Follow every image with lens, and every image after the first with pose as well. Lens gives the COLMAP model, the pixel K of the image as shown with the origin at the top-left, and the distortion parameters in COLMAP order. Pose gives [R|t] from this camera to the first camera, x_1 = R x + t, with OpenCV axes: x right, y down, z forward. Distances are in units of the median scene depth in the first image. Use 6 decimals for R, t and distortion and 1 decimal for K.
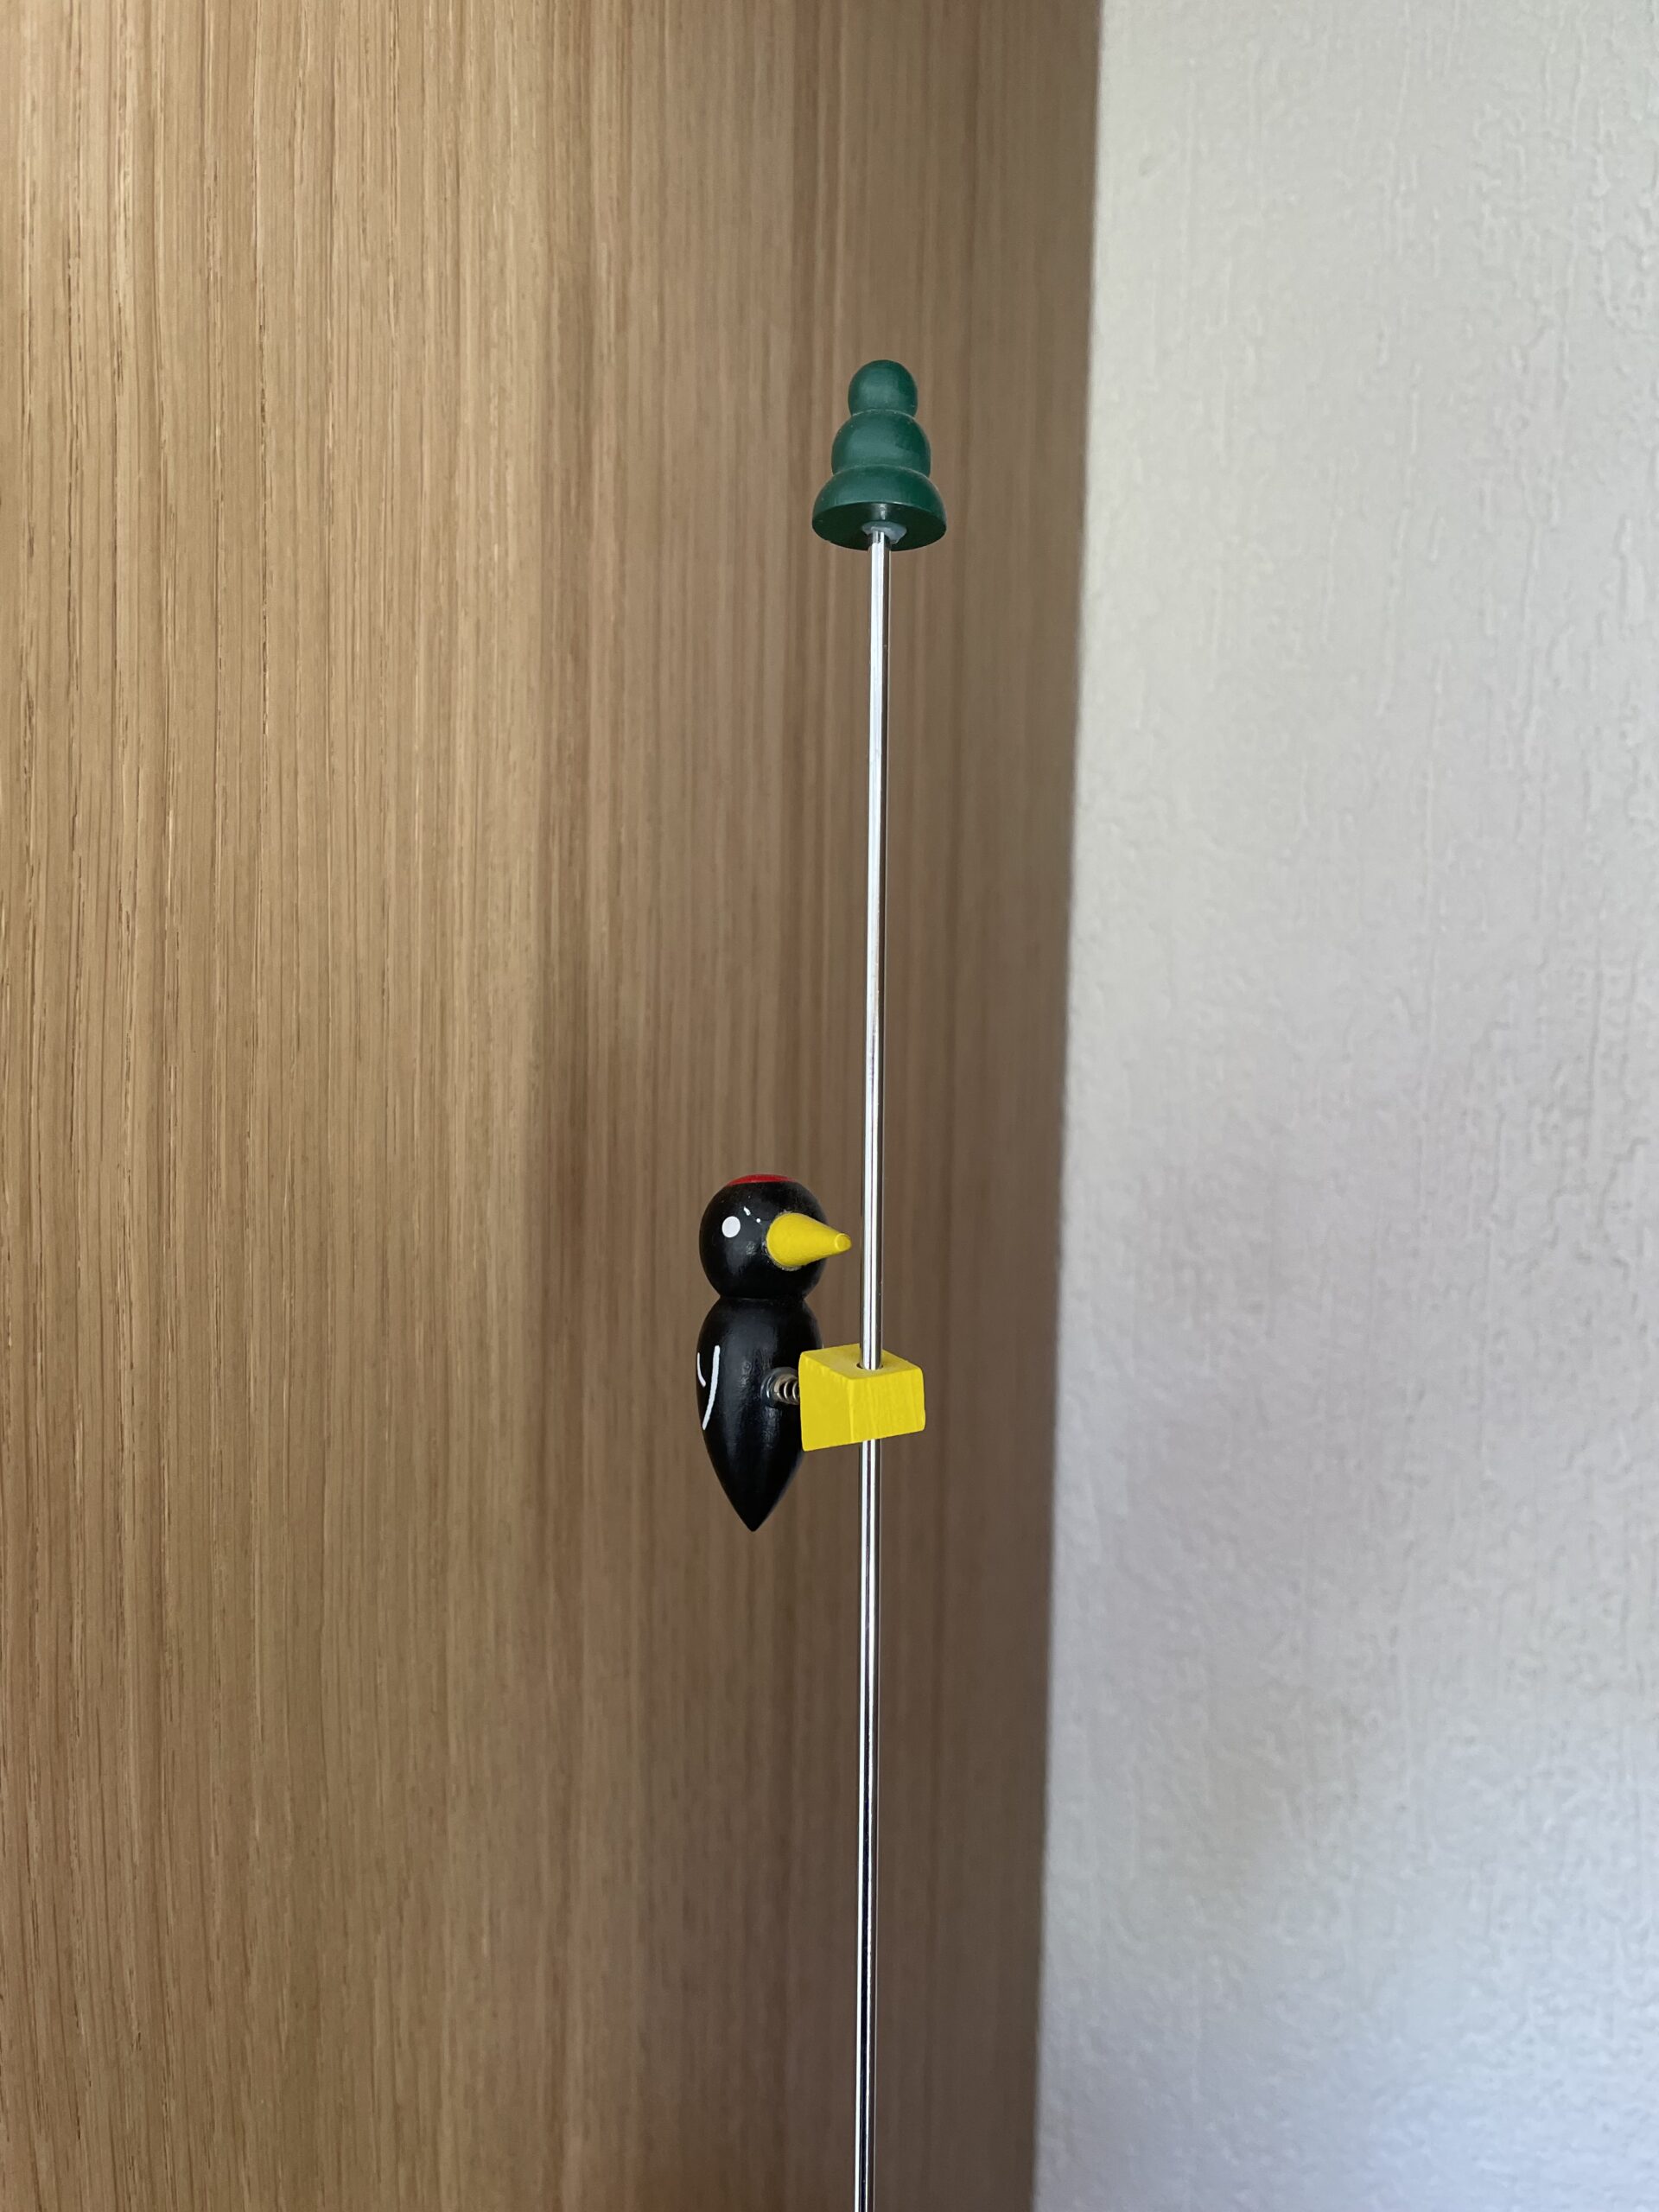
lens RADIAL K [[1726.5, 0, 831.4], [0, 1726.5, 1126.7], [0, 0, 1]] dist [0.094980, -0.140692]
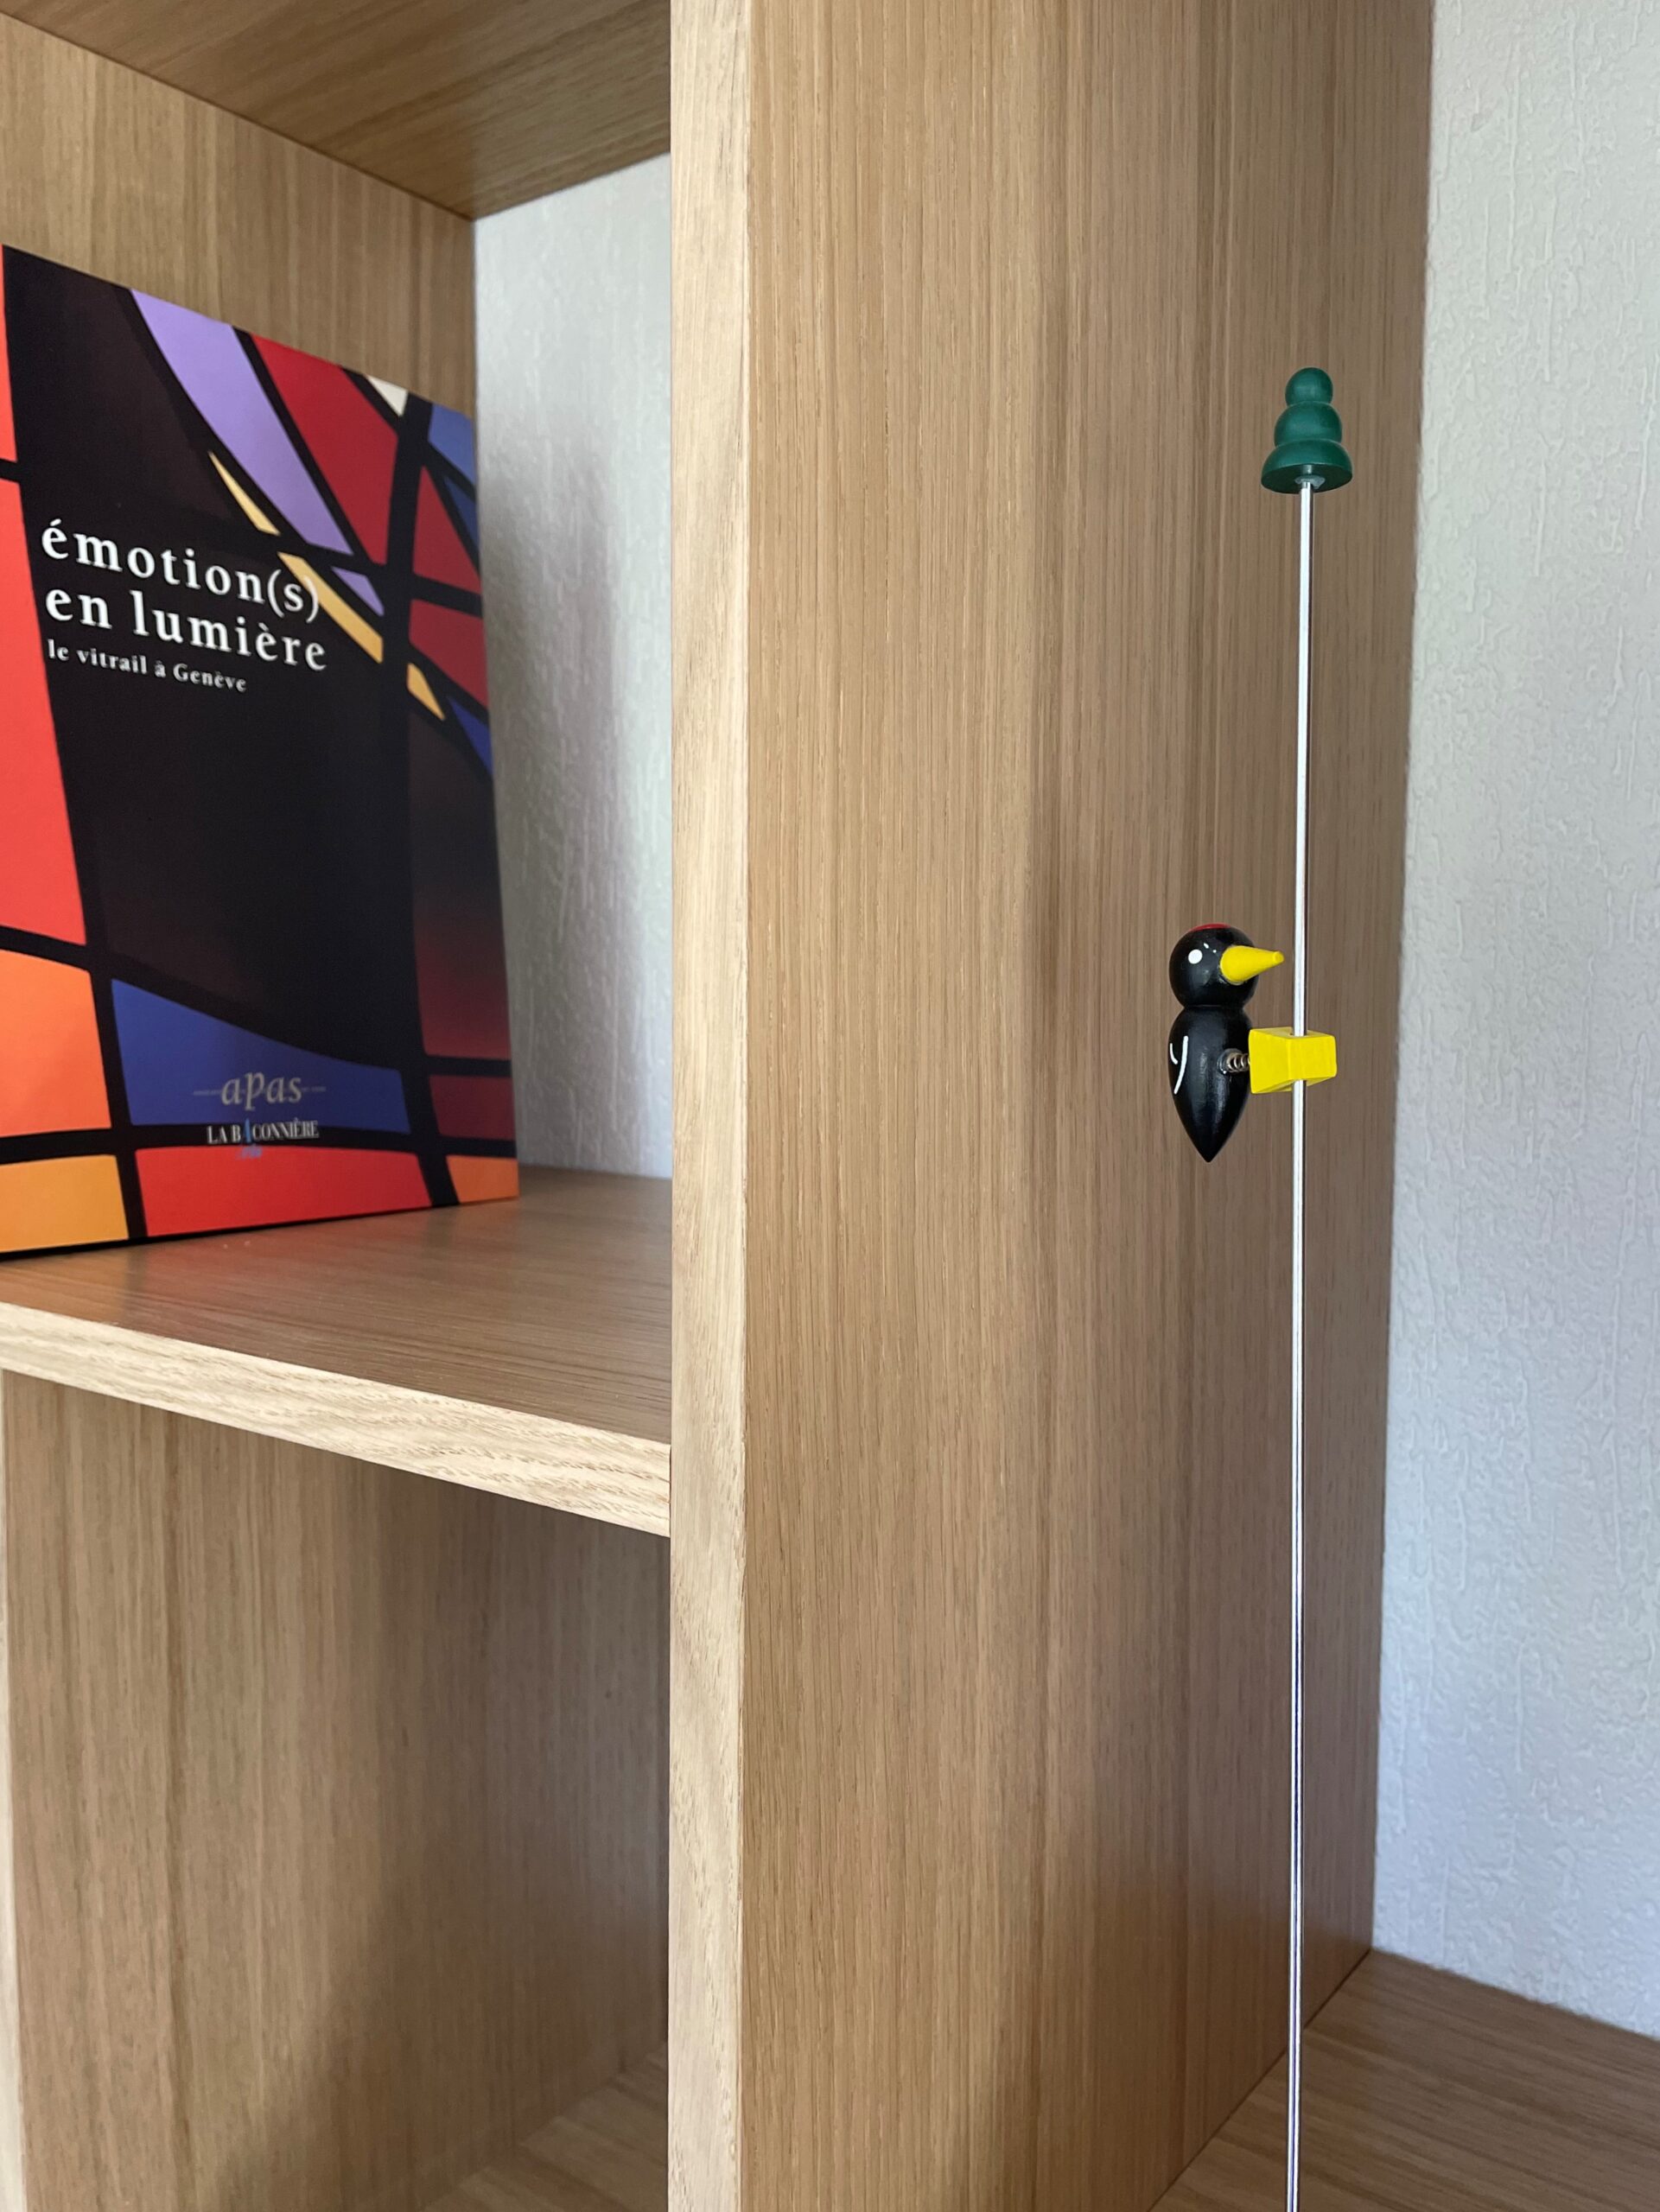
lens RADIAL K [[1780.0, 0, 834.7], [0, 1780.0, 1118.3], [0, 0, 1]] dist [0.097809, -0.149238]
pose [[0.988176, -0.005104, -0.153240, -0.104471], [0.010252, 0.999408, 0.032829, 0.115852], [0.152982, -0.034012, 0.987644, -0.467987]]
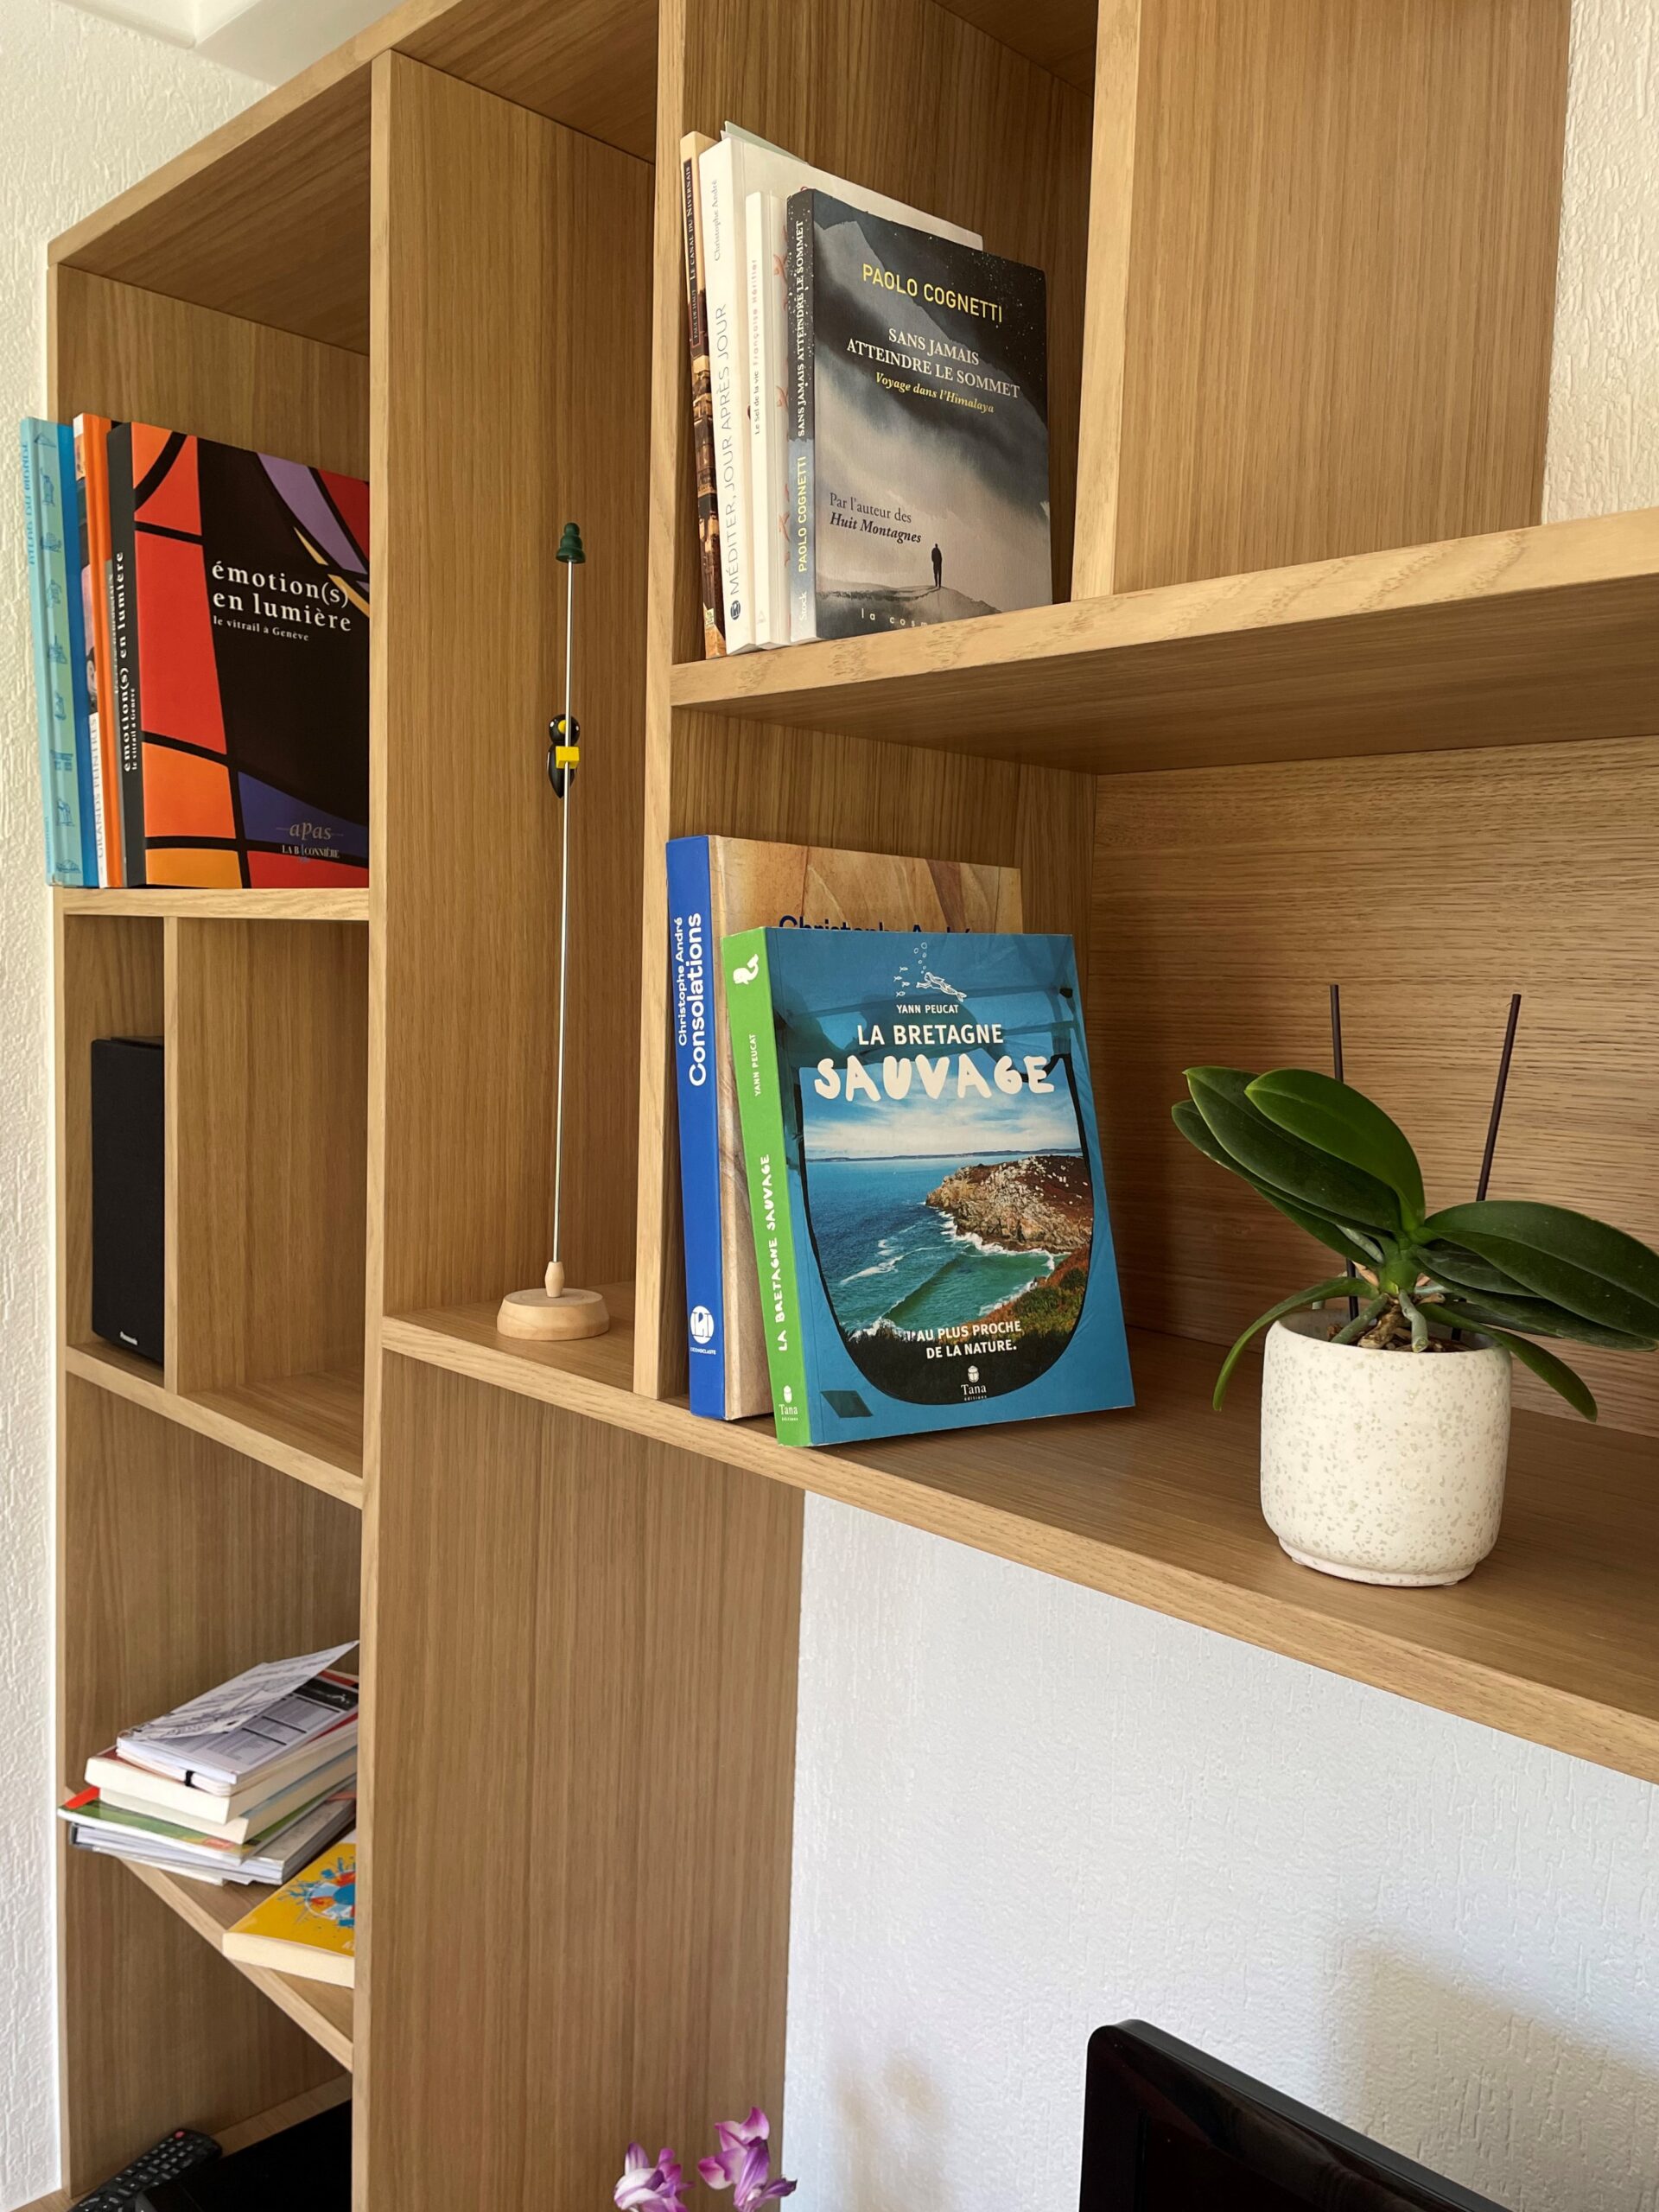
lens RADIAL K [[1737.2, 0, 832.6], [0, 1737.2, 1113.0], [0, 0, 1]] dist [0.106106, -0.158085]
pose [[0.956368, 0.031550, -0.290455, 1.537879], [-0.019336, 0.998808, 0.044826, 0.657787], [0.291523, -0.037254, 0.955838, -2.416522]]
